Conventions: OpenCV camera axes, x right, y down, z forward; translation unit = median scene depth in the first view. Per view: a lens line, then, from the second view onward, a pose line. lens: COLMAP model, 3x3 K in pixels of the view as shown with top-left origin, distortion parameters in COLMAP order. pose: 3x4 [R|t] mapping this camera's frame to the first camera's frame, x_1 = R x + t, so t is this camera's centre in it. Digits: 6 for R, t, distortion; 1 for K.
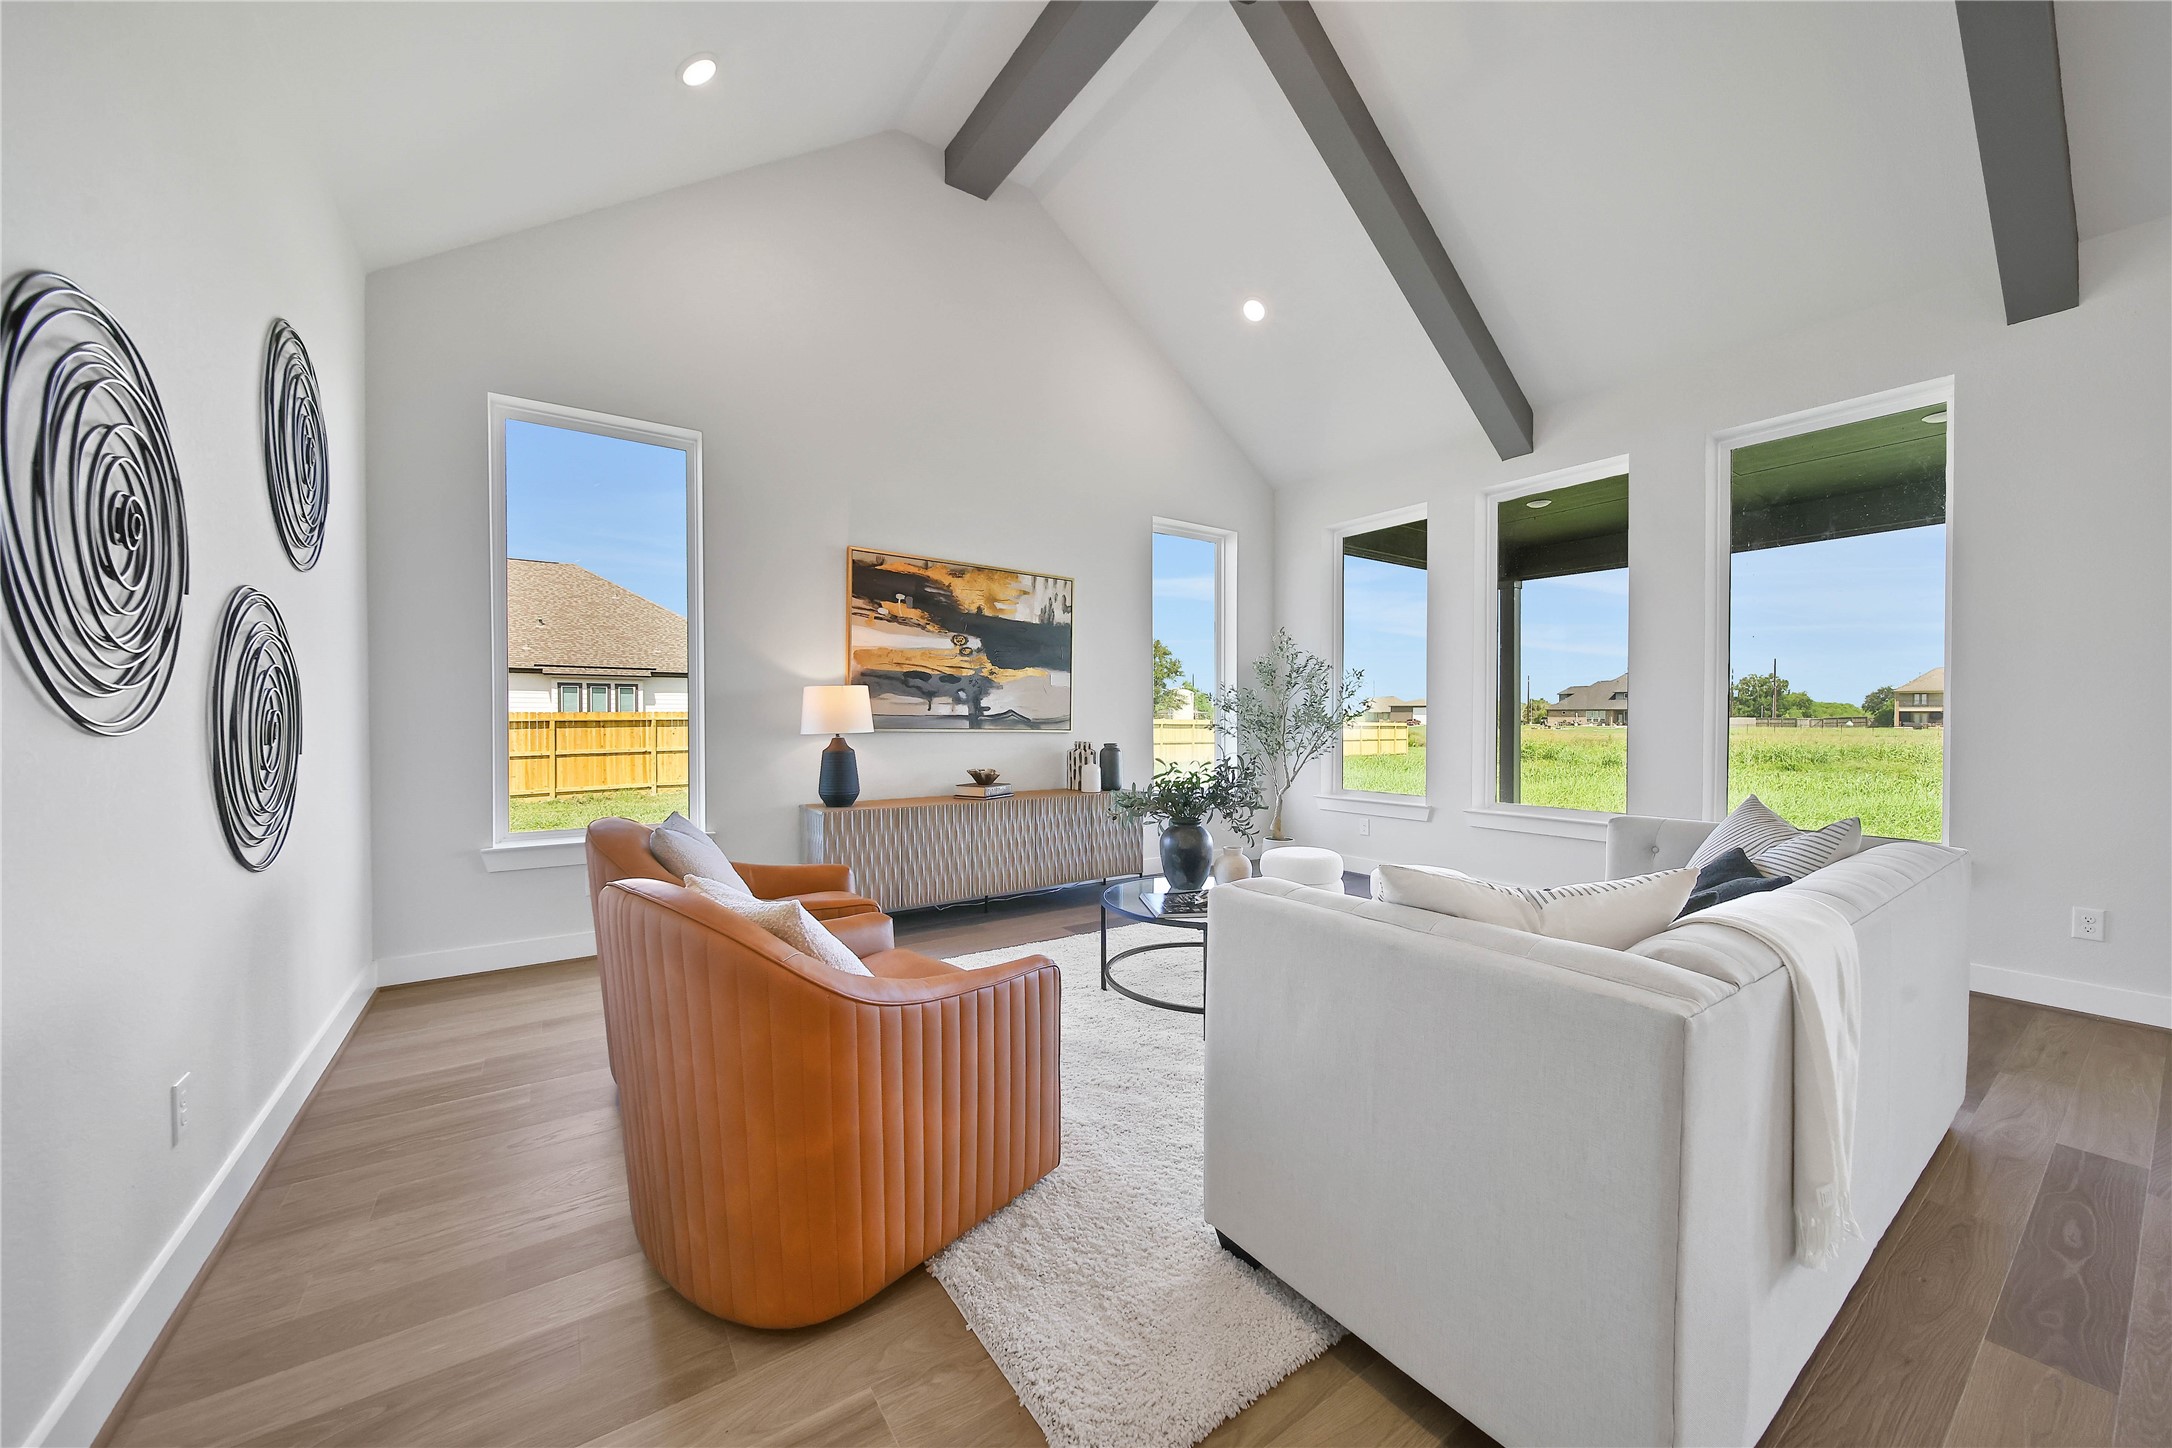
lens RADIAL K [[772.1, 0, 1080.3], [0, 772.1, 735.7], [0, 0, 1]] dist [-0.000168, -0.000077]
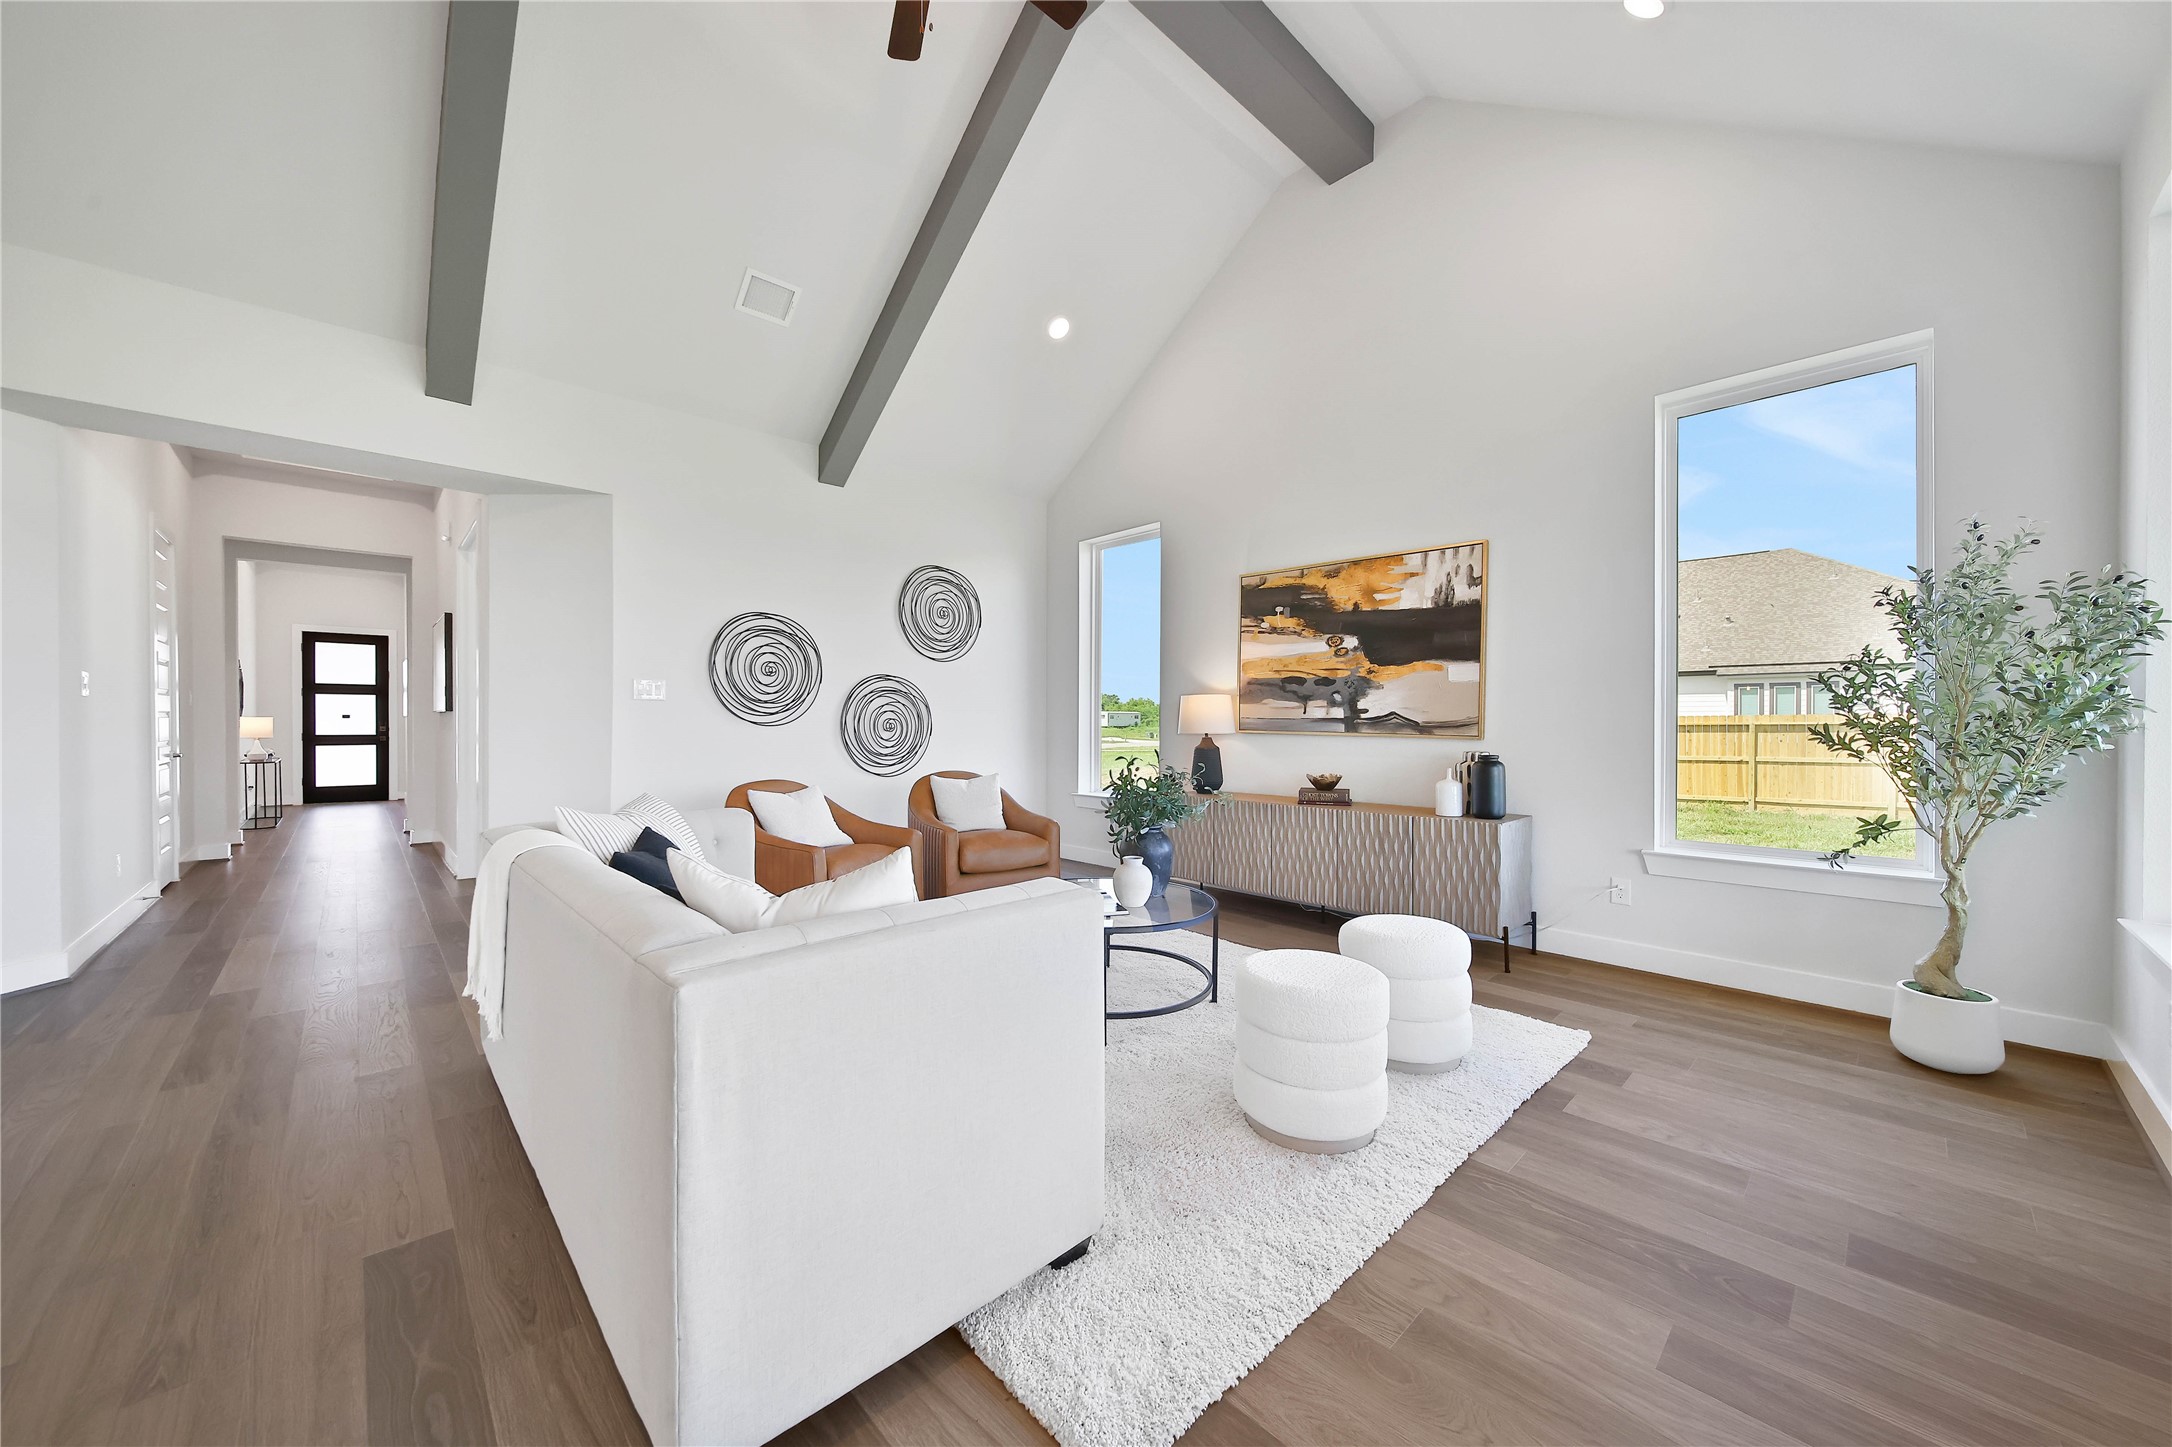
lens RADIAL K [[780.3, 0, 1082.3], [0, 780.3, 724.0], [0, 0, 1]] dist [0.001752, 0.000119]
pose [[0.155397, 0.002474, -0.987849, 0.762985], [-0.023149, 0.999731, -0.001137, -0.010845], [0.987581, 0.023045, 0.155413, 0.531155]]
